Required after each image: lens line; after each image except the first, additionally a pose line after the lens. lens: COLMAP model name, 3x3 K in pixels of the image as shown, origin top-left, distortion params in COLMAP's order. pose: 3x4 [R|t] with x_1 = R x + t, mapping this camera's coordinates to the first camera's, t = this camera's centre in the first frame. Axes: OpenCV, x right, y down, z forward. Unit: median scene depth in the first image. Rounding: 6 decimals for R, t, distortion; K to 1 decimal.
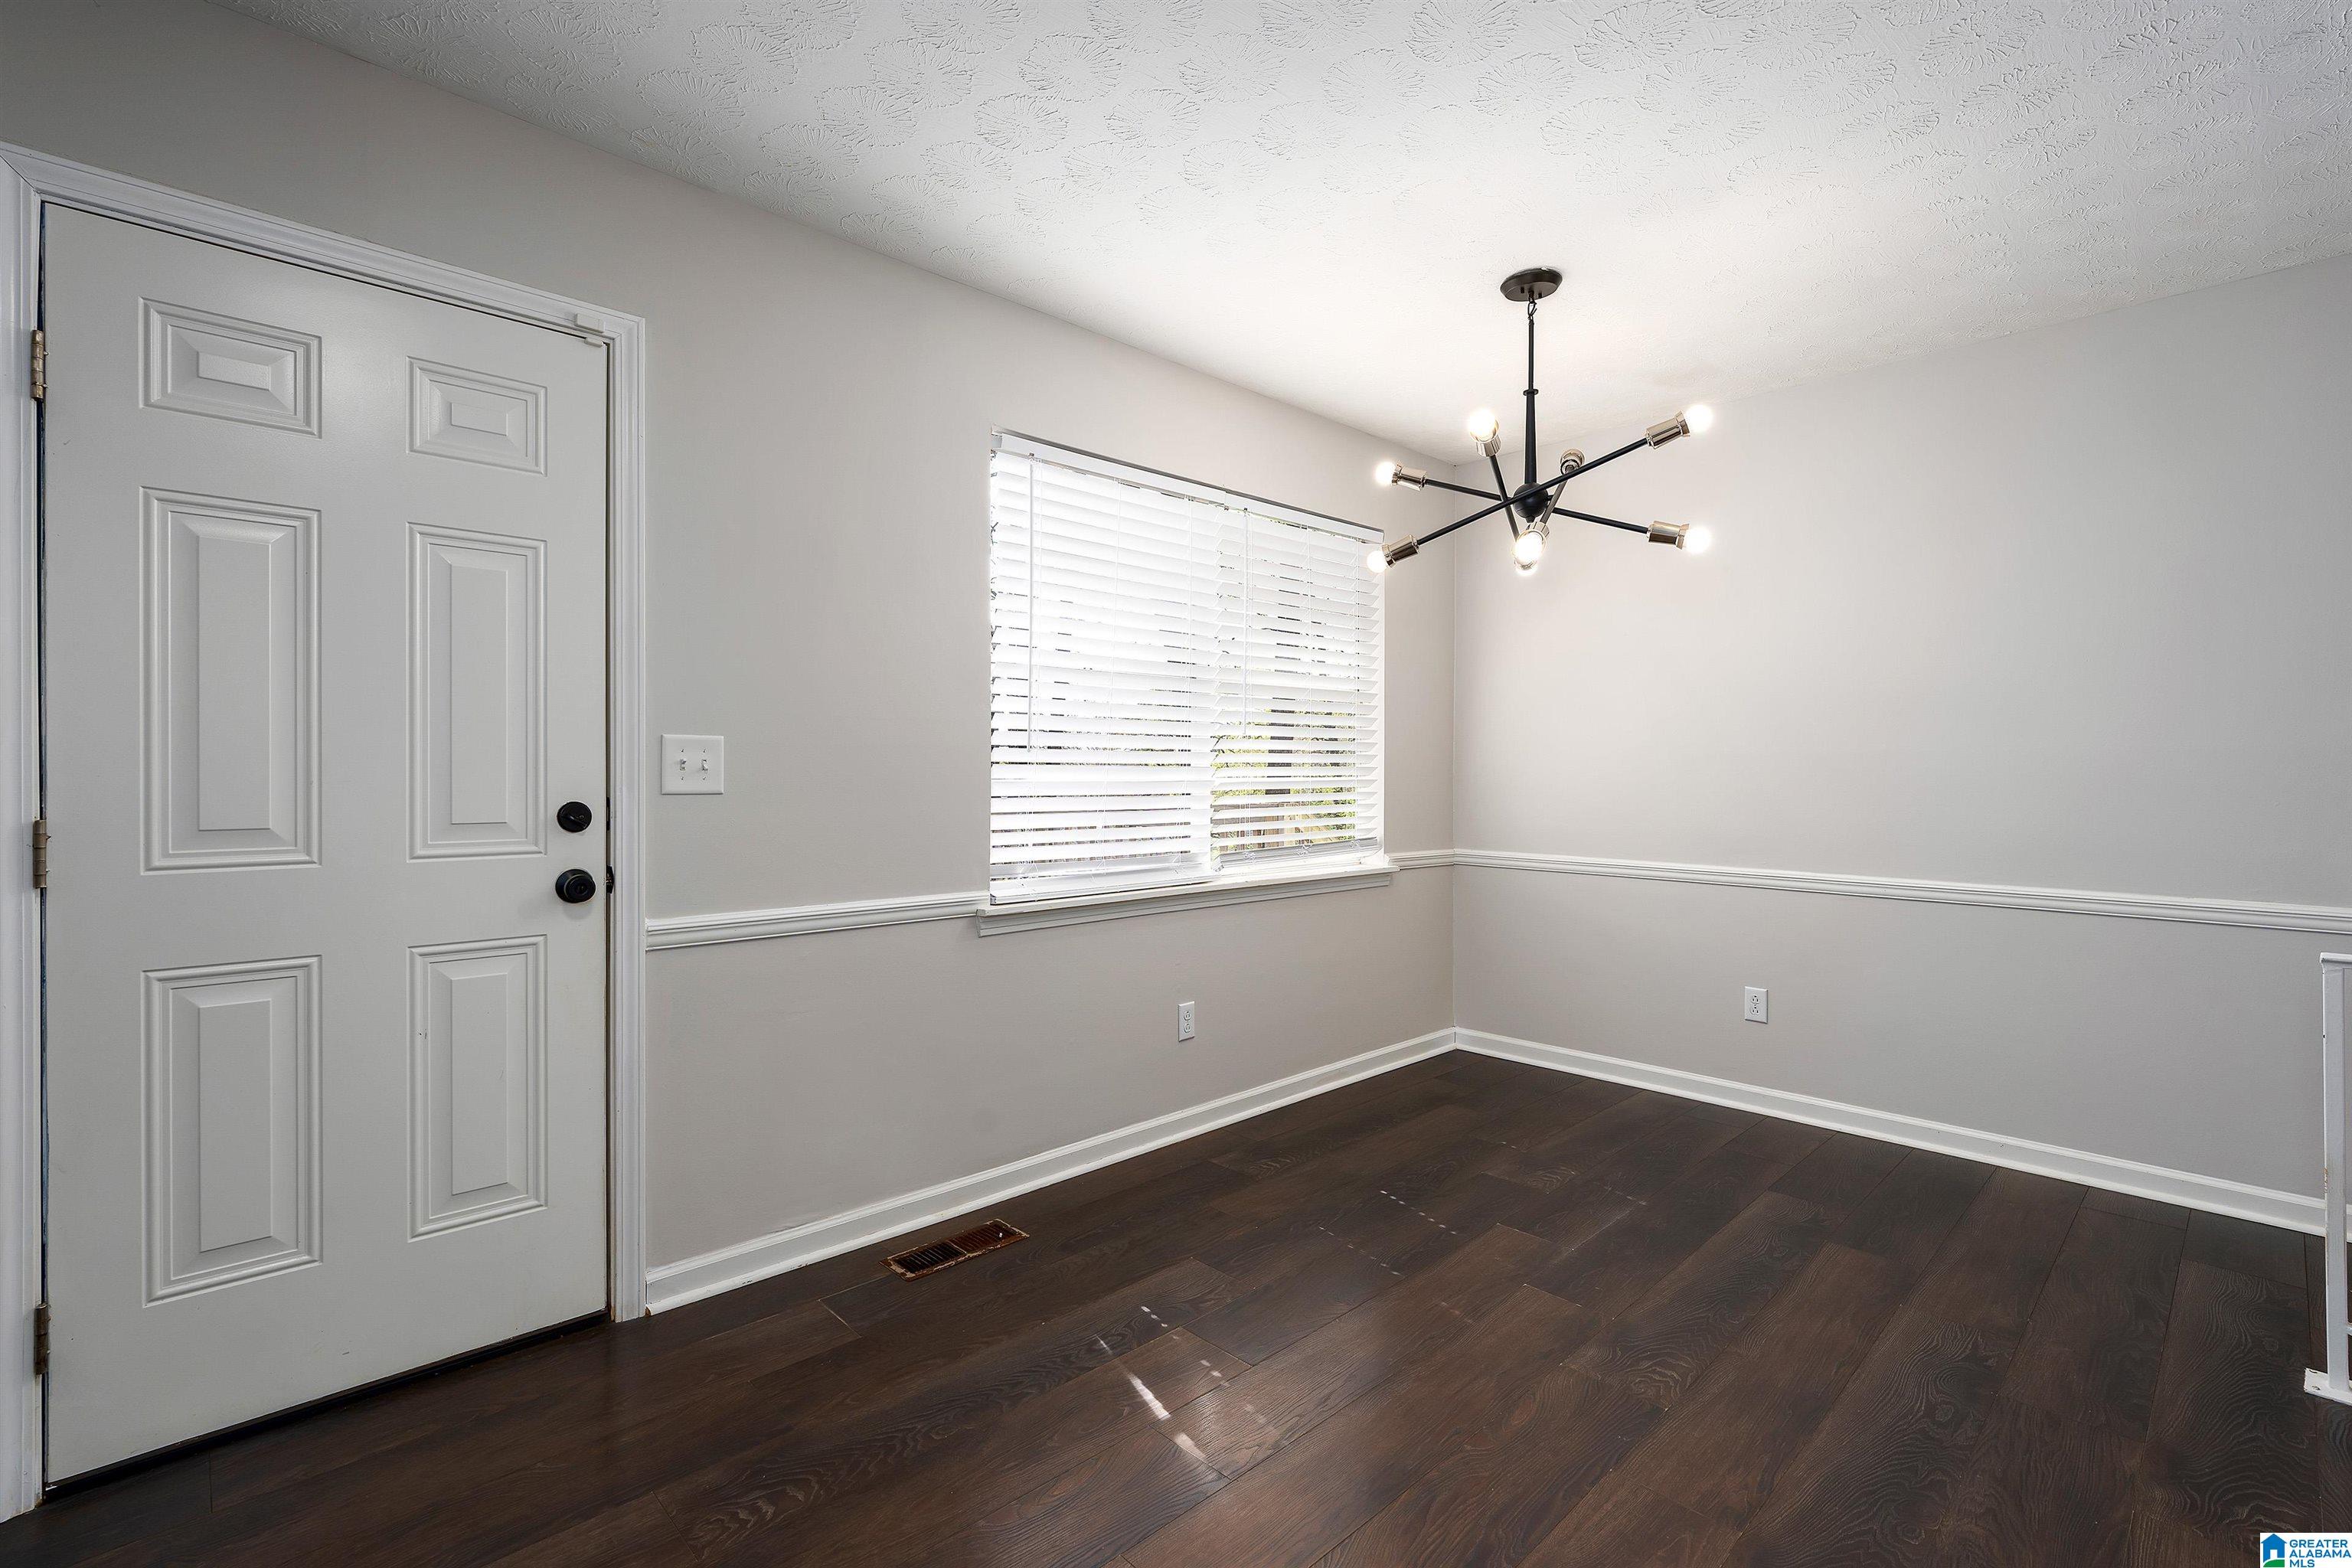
lens RADIAL K [[1072.5, 0, 1153.3], [0, 1072.5, 774.8], [0, 0, 1]] dist [0.003269, 0.000986]
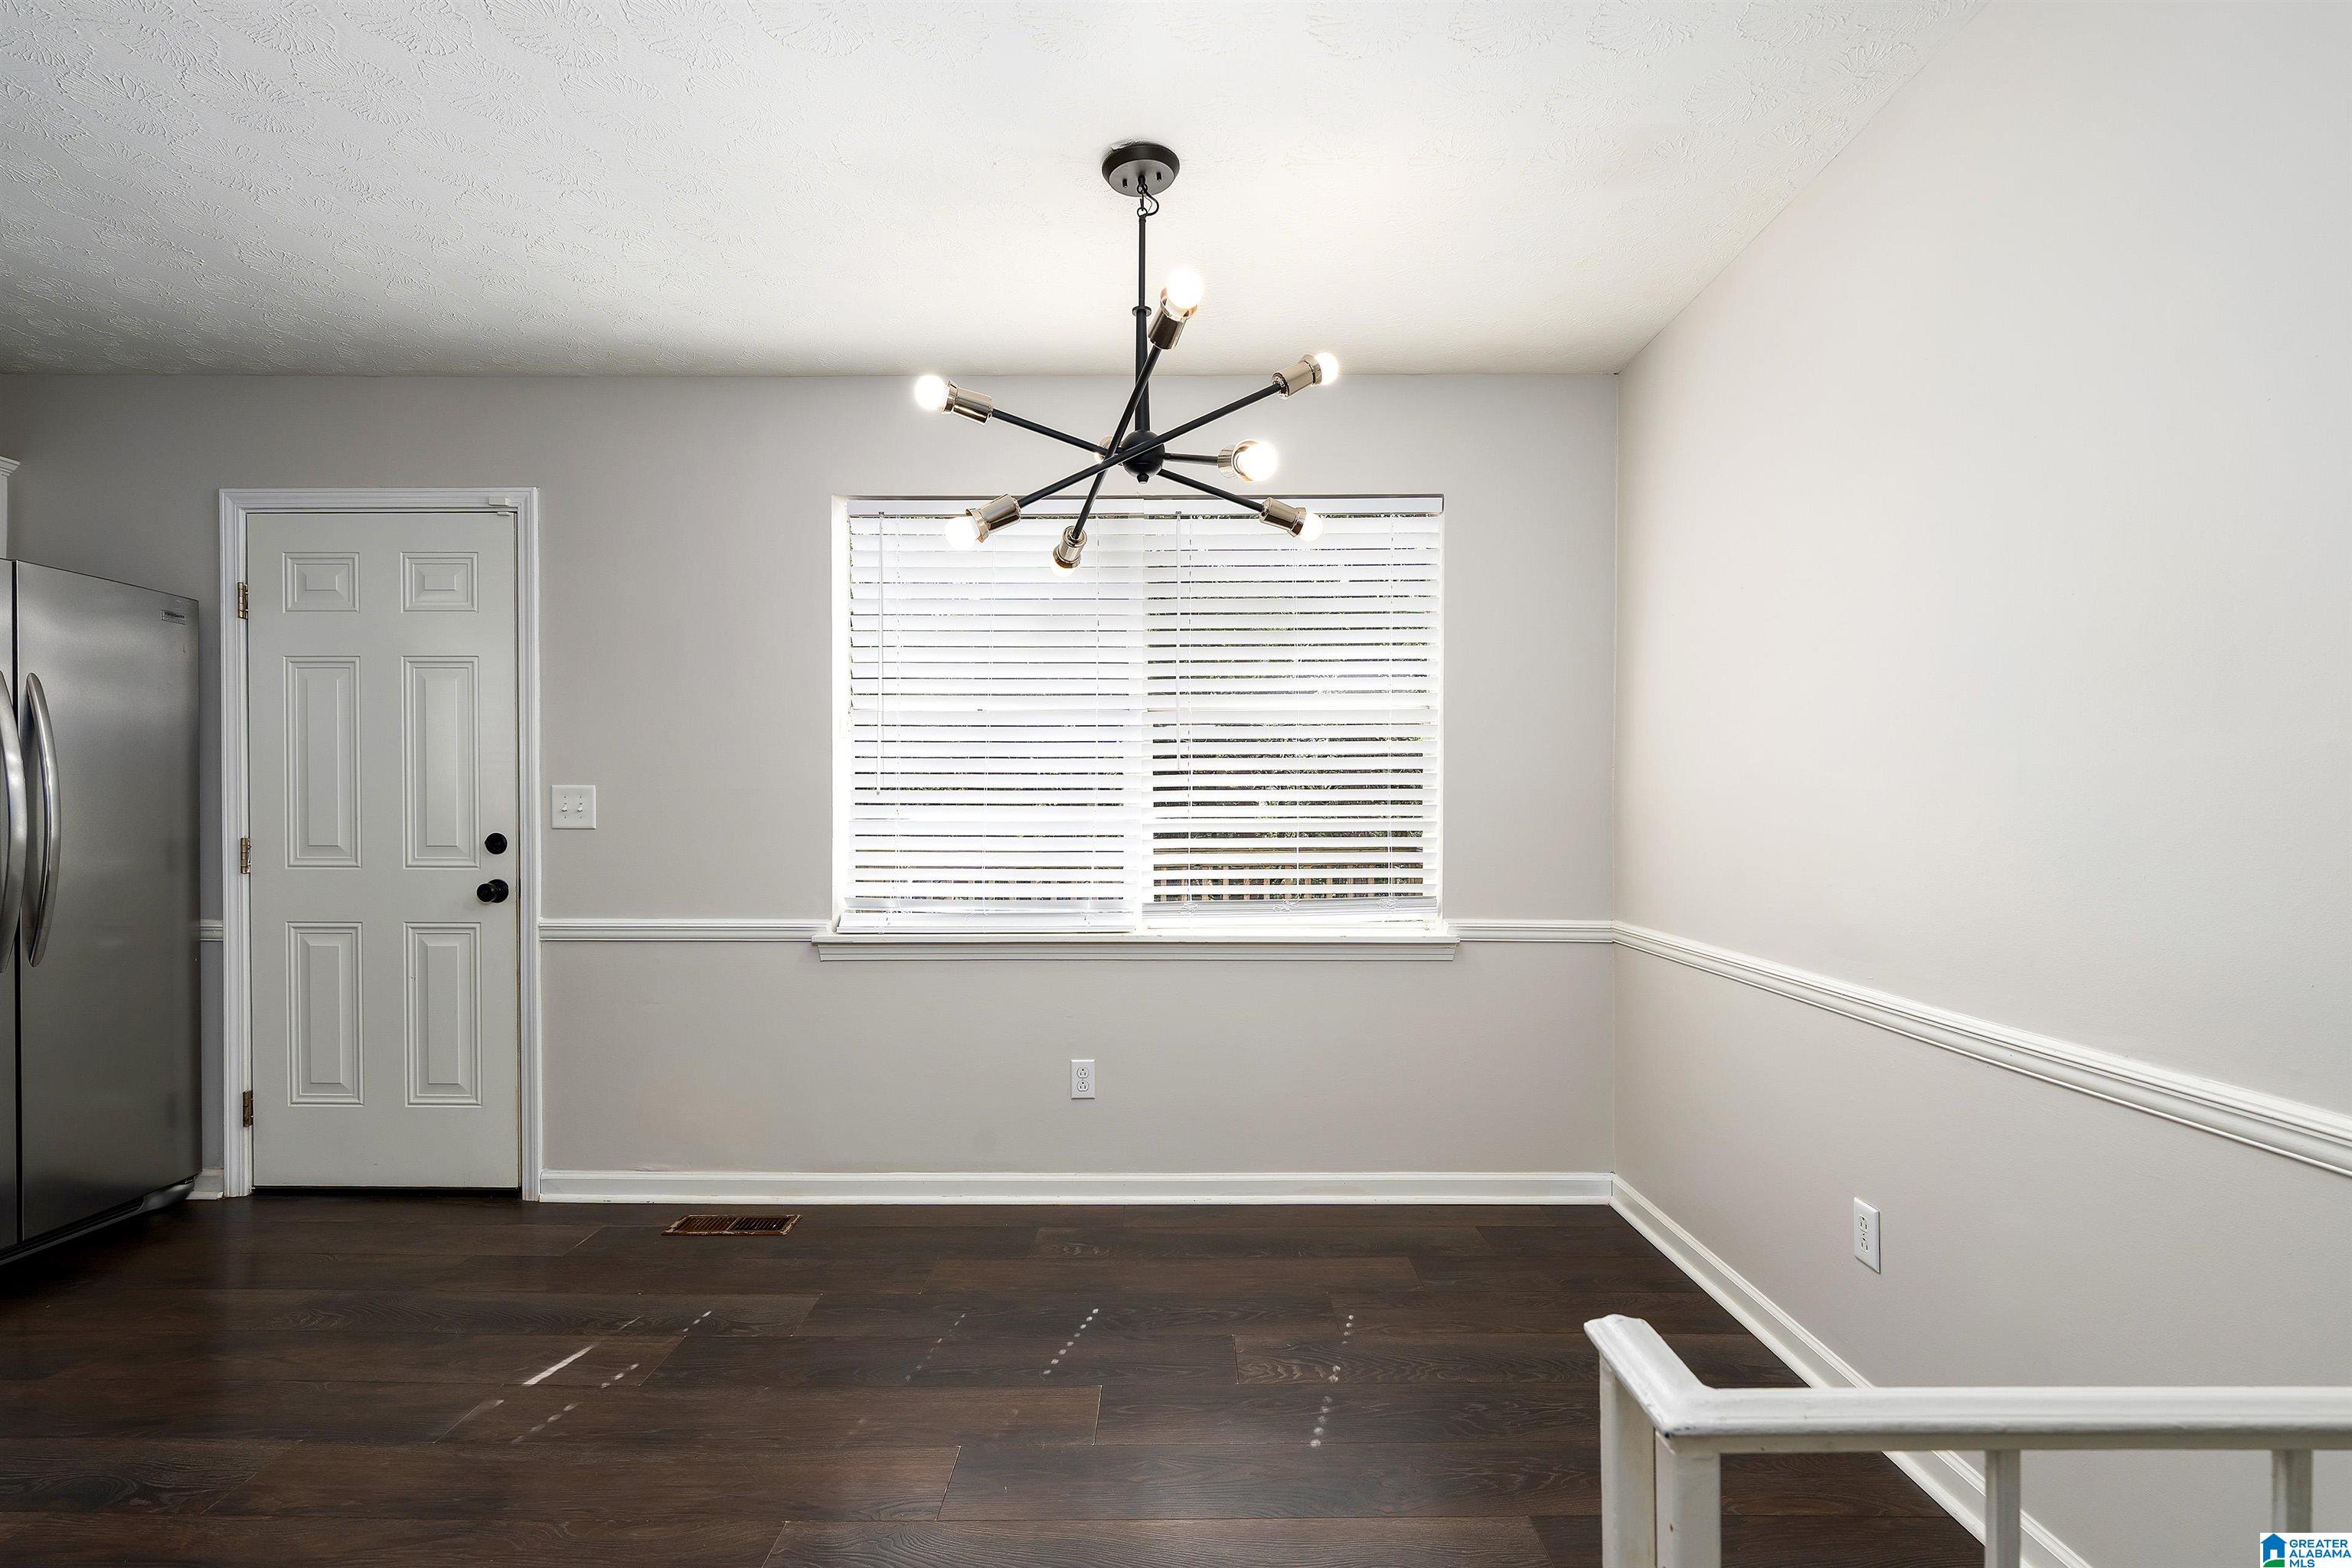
lens RADIAL K [[1072.5, 0, 1152.2], [0, 1072.5, 799.5], [0, 0, 1]] dist [0.003269, 0.000986]
pose [[0.714488, -0.010593, -0.699567, 0.874712], [0.000372, 0.999891, -0.014761, 0.000151], [0.699647, 0.010287, 0.714414, 0.444808]]
